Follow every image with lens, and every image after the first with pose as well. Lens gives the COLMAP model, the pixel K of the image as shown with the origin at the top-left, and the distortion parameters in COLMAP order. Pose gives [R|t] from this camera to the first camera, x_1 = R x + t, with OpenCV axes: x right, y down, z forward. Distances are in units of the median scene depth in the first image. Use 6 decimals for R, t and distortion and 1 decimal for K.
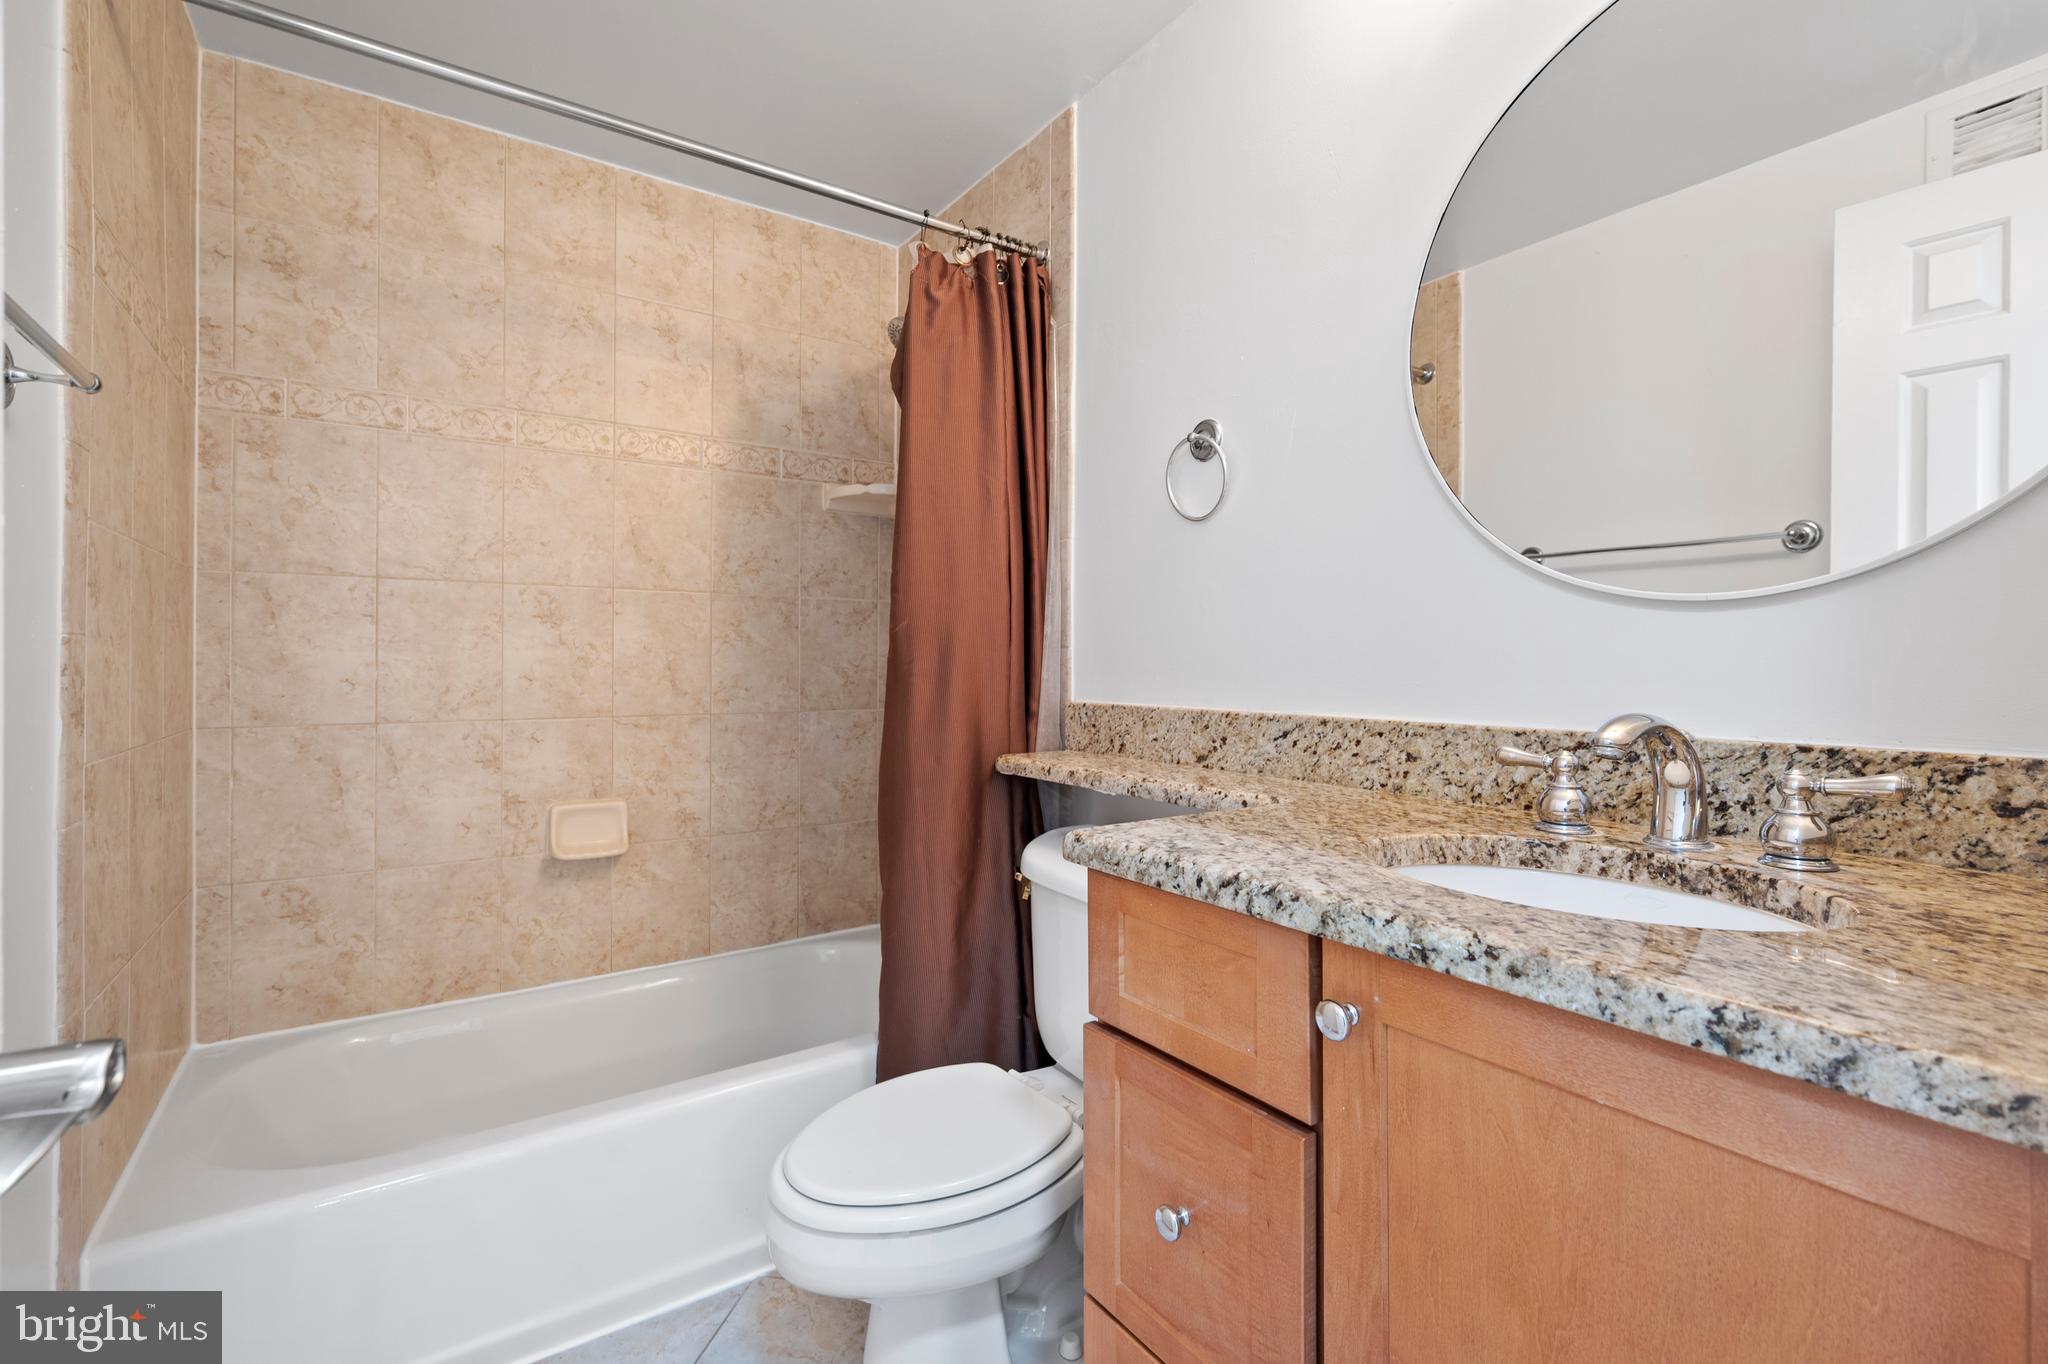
lens RADIAL K [[907.7, 0, 1022.9], [0, 907.7, 672.4], [0, 0, 1]] dist [-0.000433, -0.000276]
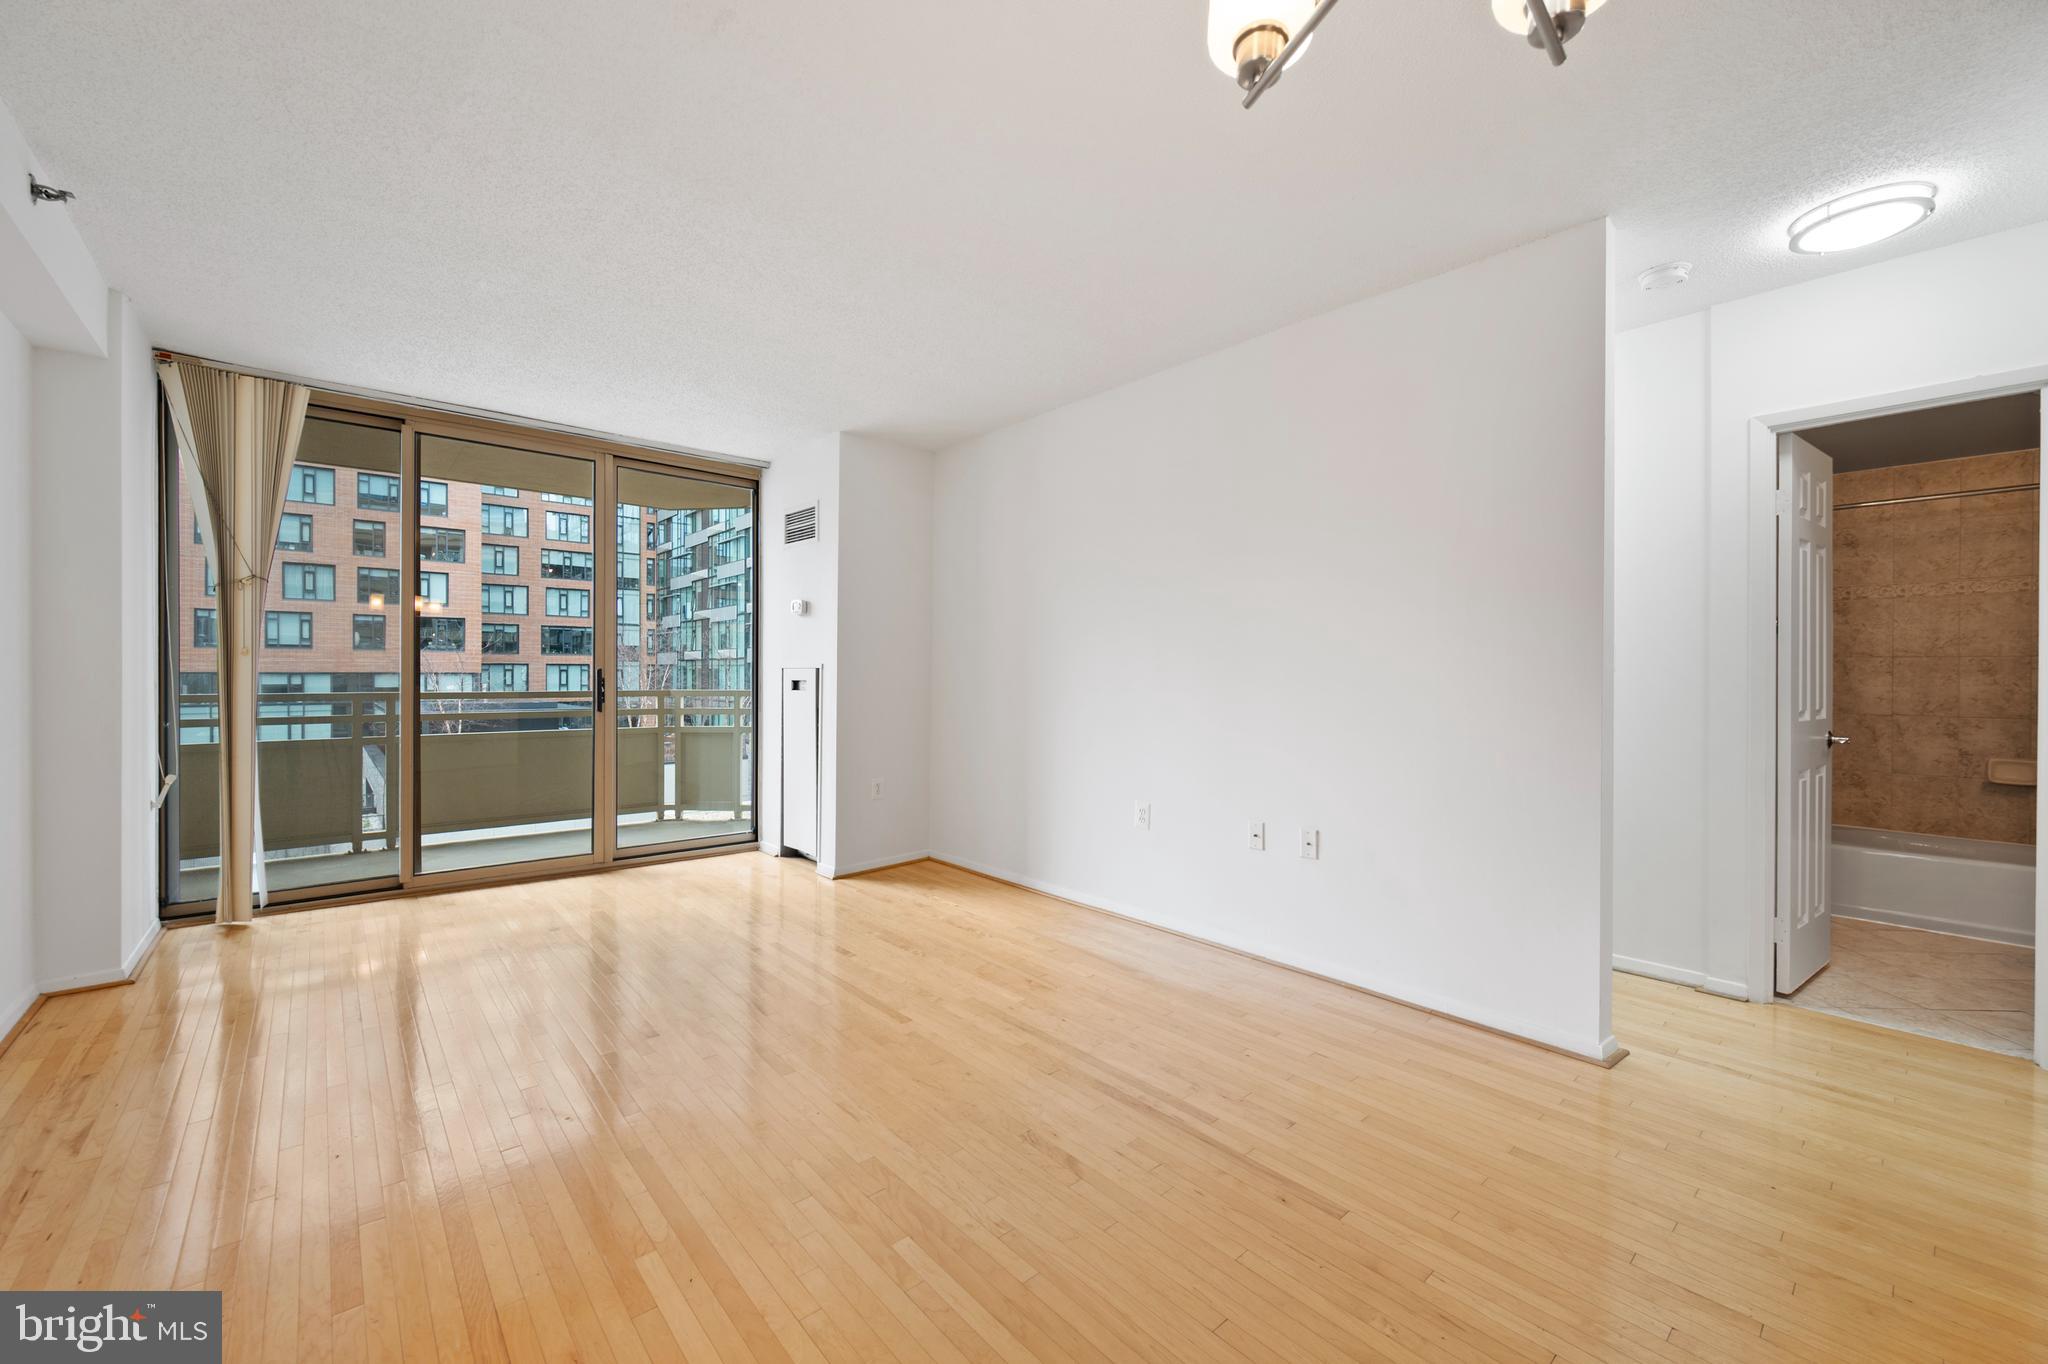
lens RADIAL K [[810.5, 0, 1021.4], [0, 810.5, 674.1], [0, 0, 1]] dist [0.000088, -0.000030]
pose [[0.109923, -0.003212, -0.993935, 1.205150], [-0.005942, 0.999975, -0.003889, -0.033878], [0.993922, 0.006333, 0.109902, -1.580797]]
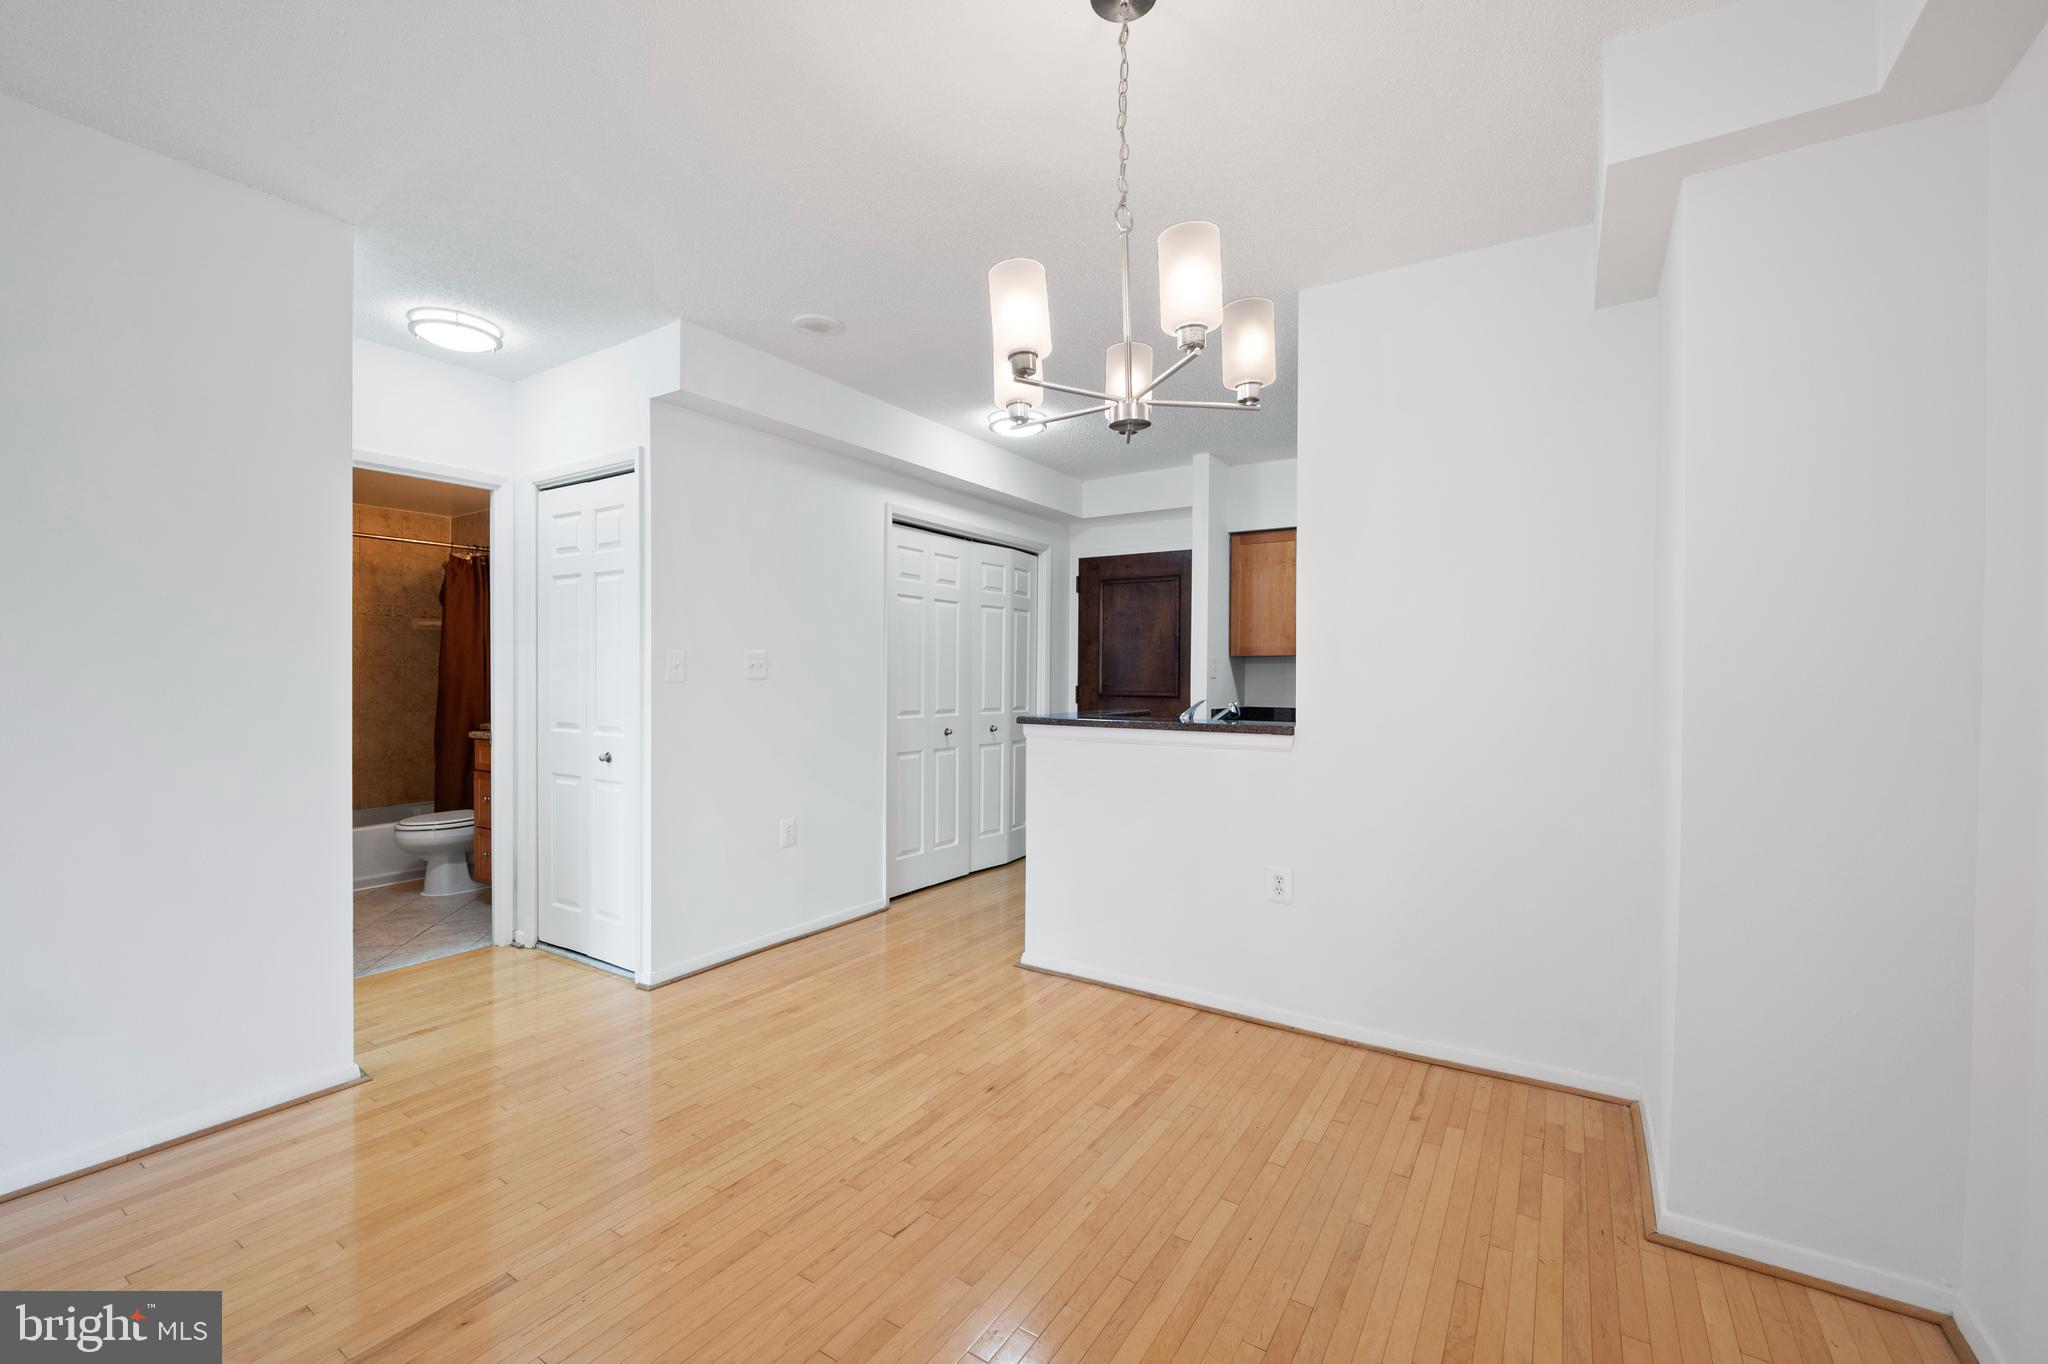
lens RADIAL K [[848.4, 0, 1020.9], [0, 848.4, 684.3], [0, 0, 1]] dist [0.000294, -0.000129]
pose [[0.925539, -0.003921, 0.378633, 0.522882], [0.000904, 0.999966, 0.008144, -0.059547], [-0.378652, -0.007196, 0.925511, -2.121234]]
